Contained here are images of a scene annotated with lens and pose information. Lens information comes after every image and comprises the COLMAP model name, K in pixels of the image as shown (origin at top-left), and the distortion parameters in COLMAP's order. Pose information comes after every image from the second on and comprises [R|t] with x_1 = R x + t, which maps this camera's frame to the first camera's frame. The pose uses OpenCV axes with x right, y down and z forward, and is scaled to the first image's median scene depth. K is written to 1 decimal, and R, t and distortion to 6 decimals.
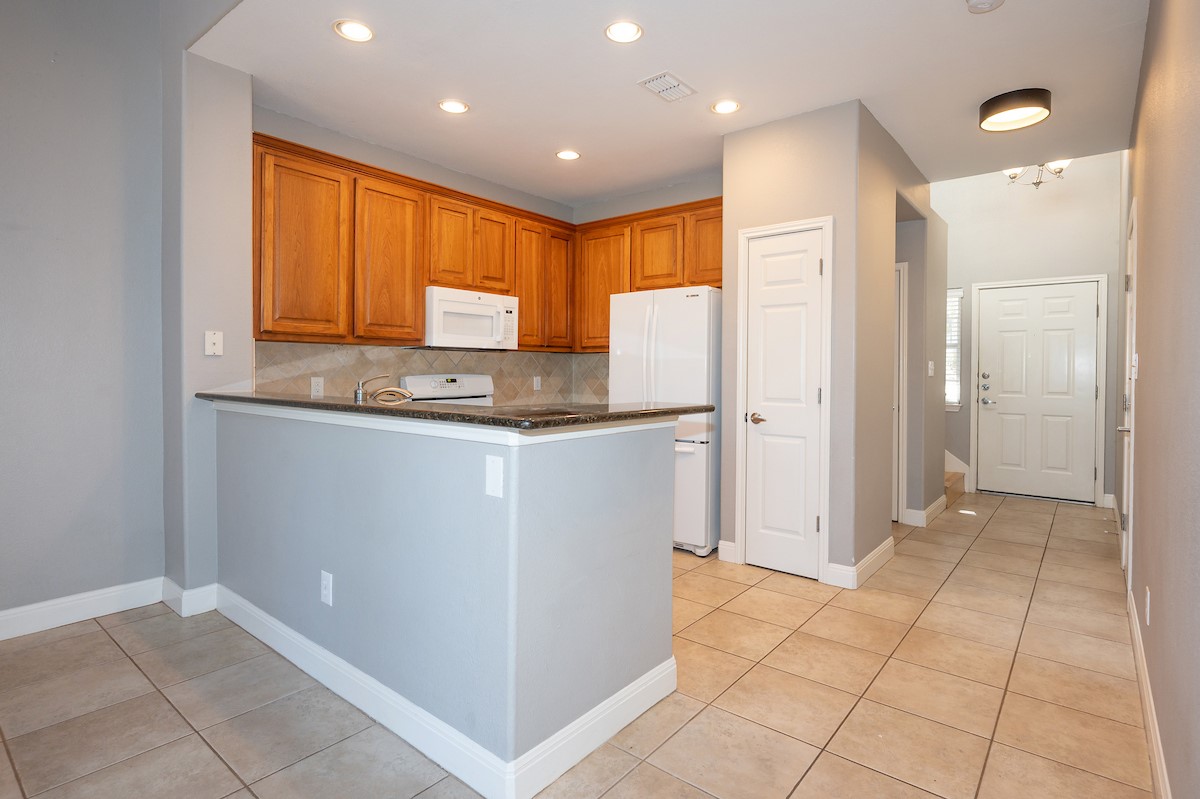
lens RADIAL K [[606.4, 0, 601.9], [0, 606.4, 378.2], [0, 0, 1]] dist [0.000017, 0.000103]
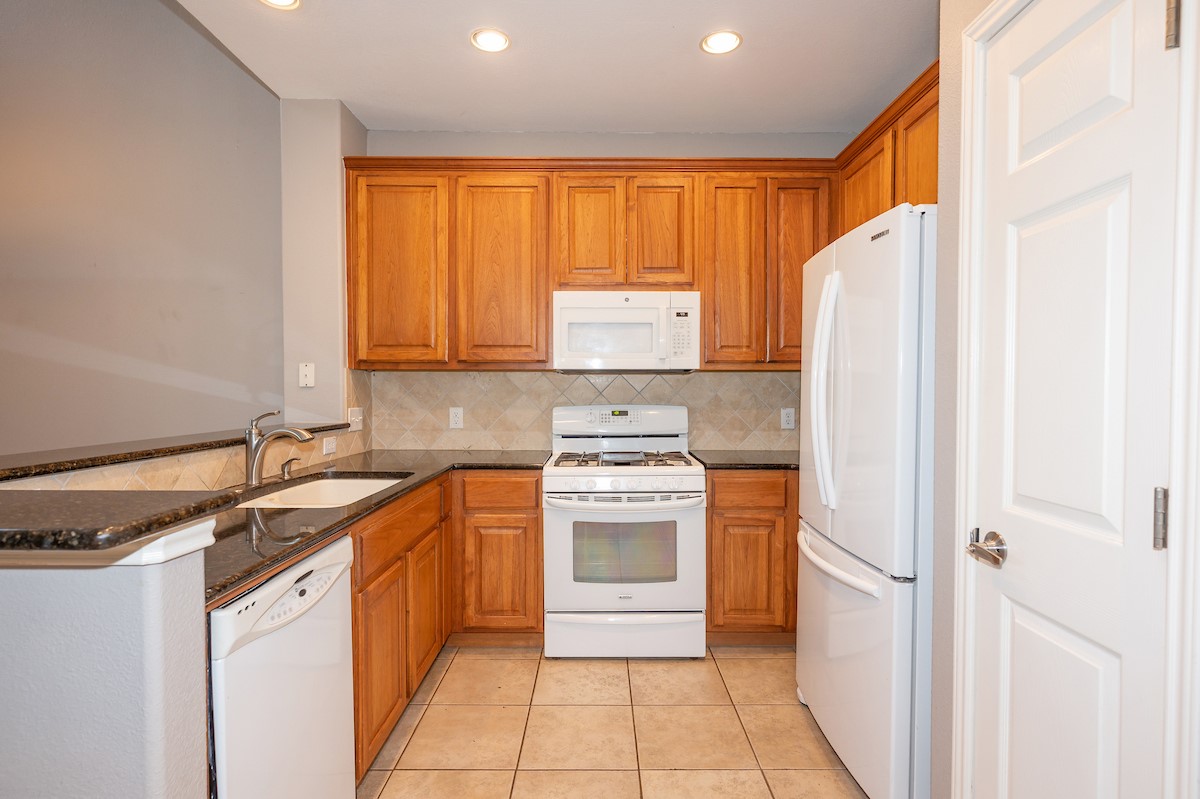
lens RADIAL K [[591.9, 0, 599.7], [0, 591.9, 404.2], [0, 0, 1]] dist [-0.000188, 0.000007]
pose [[0.637663, 0.011134, -0.770235, 0.342396], [-0.005015, 0.999934, 0.010302, -0.016022], [0.770299, -0.002706, 0.637677, 0.566441]]
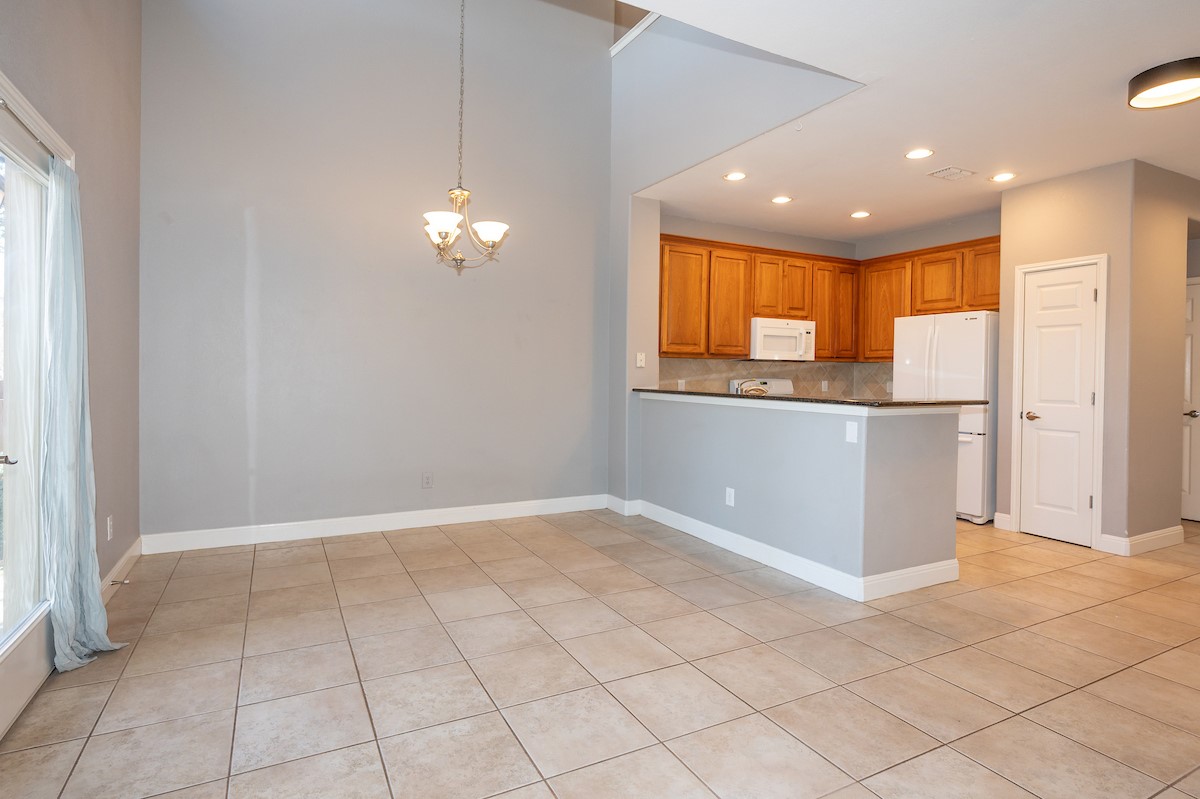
lens RADIAL K [[588.6, 0, 575.8], [0, 588.6, 377.9], [0, 0, 1]] dist [0.002301, 0.000794]
pose [[0.905944, 0.007907, -0.423323, -0.075106], [-0.010565, 0.999936, -0.003933, 0.001845], [0.423265, 0.008036, 0.905970, -0.454201]]
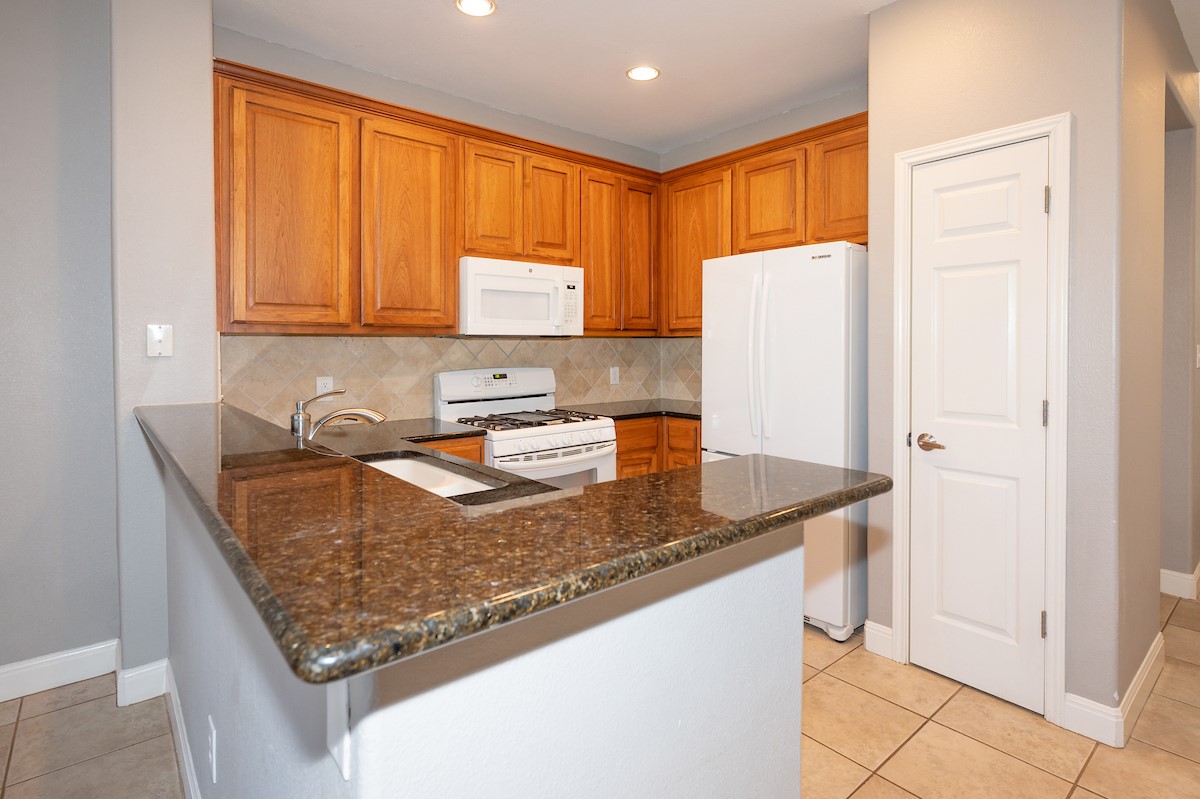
lens RADIAL K [[613.8, 0, 600.2], [0, 613.8, 353.7], [0, 0, 1]] dist [0.000338, 0.000829]
pose [[0.983648, -0.007052, -0.179963, 0.027020], [0.007674, 0.999967, 0.002763, -0.029434], [0.179937, -0.004099, 0.983670, 0.264791]]
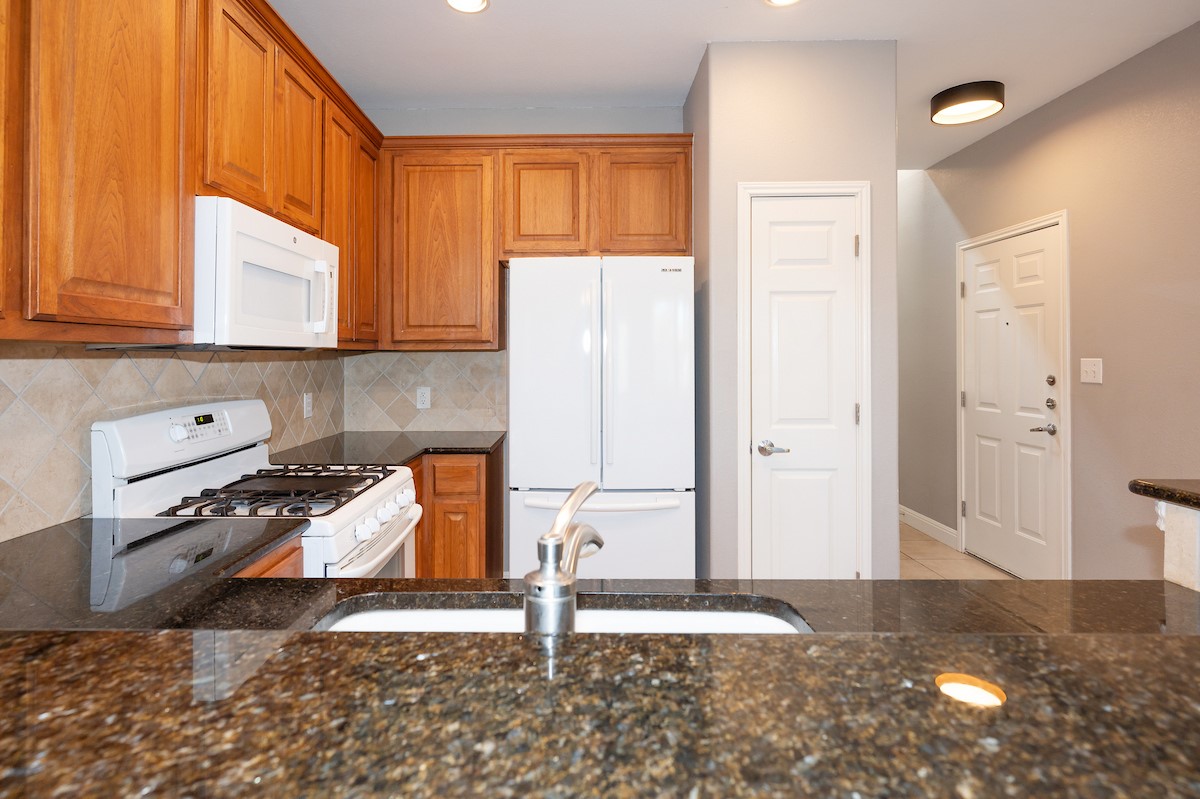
lens RADIAL K [[608.0, 0, 569.4], [0, 608.0, 353.9], [0, 0, 1]] dist [0.000315, 0.000222]
pose [[0.777029, -0.008445, 0.629408, -0.356703], [0.017779, 0.999806, -0.008534, -0.038951], [-0.629213, 0.017822, 0.777028, 0.541818]]
